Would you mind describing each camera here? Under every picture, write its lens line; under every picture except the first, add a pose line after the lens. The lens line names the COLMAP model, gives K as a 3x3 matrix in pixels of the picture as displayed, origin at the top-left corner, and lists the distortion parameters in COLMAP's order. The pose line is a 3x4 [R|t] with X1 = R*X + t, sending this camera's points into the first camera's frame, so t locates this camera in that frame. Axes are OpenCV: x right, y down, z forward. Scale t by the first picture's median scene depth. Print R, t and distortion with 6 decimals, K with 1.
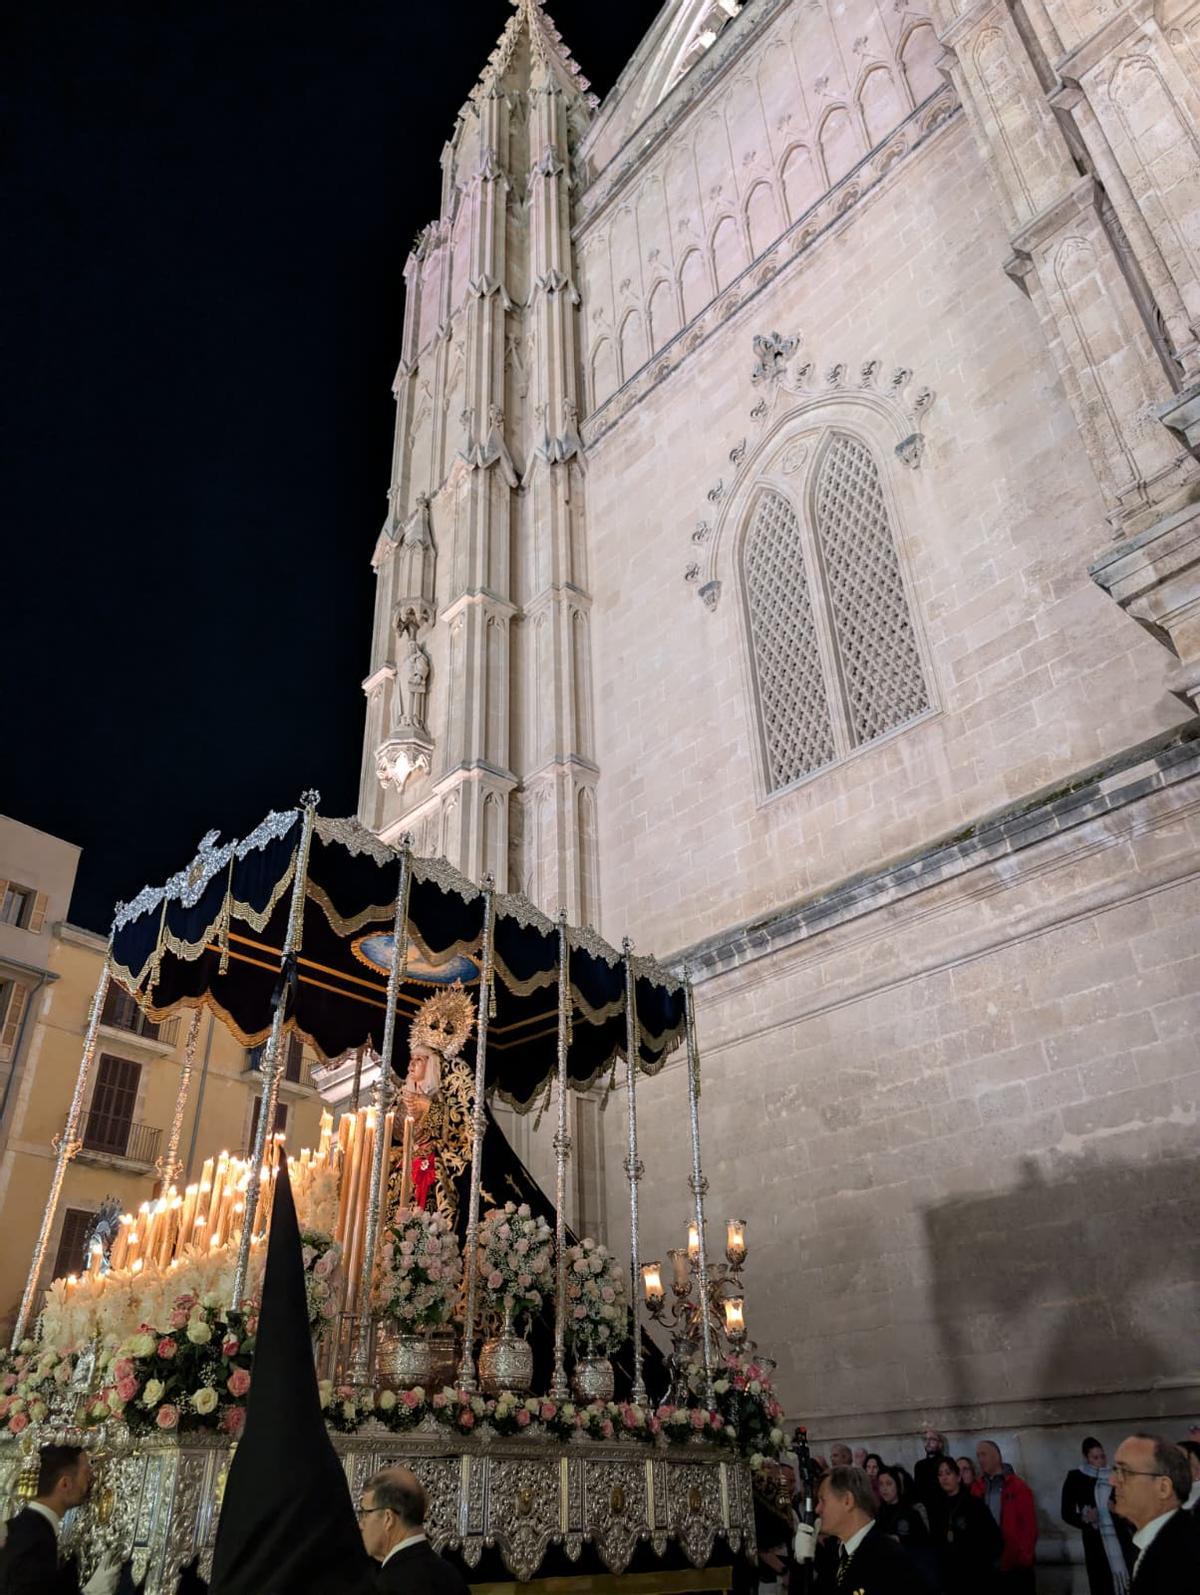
lens RADIAL K [[1142.2, 0, 600.0], [0, 1142.2, 797.5], [0, 0, 1]] dist [0.007449, 0.003502]
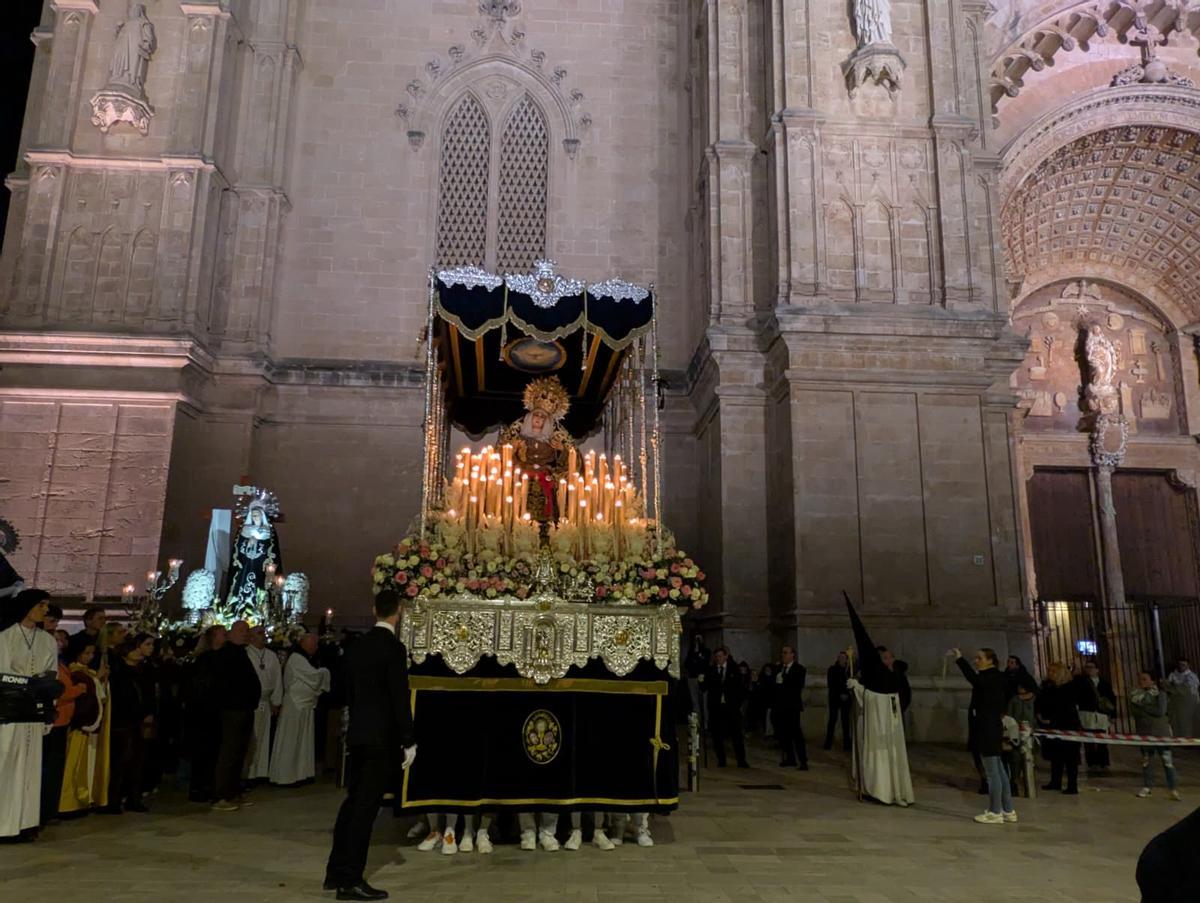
lens RADIAL K [[908.0, 0, 600.0], [0, 908.0, 451.5], [0, 0, 1]] dist [-0.000536, -0.004393]
pose [[0.607605, 0.221863, 0.762622, -0.715789], [-0.439987, 0.893418, 0.090637, -0.026851], [-0.661232, -0.390616, 0.640463, -0.127305]]
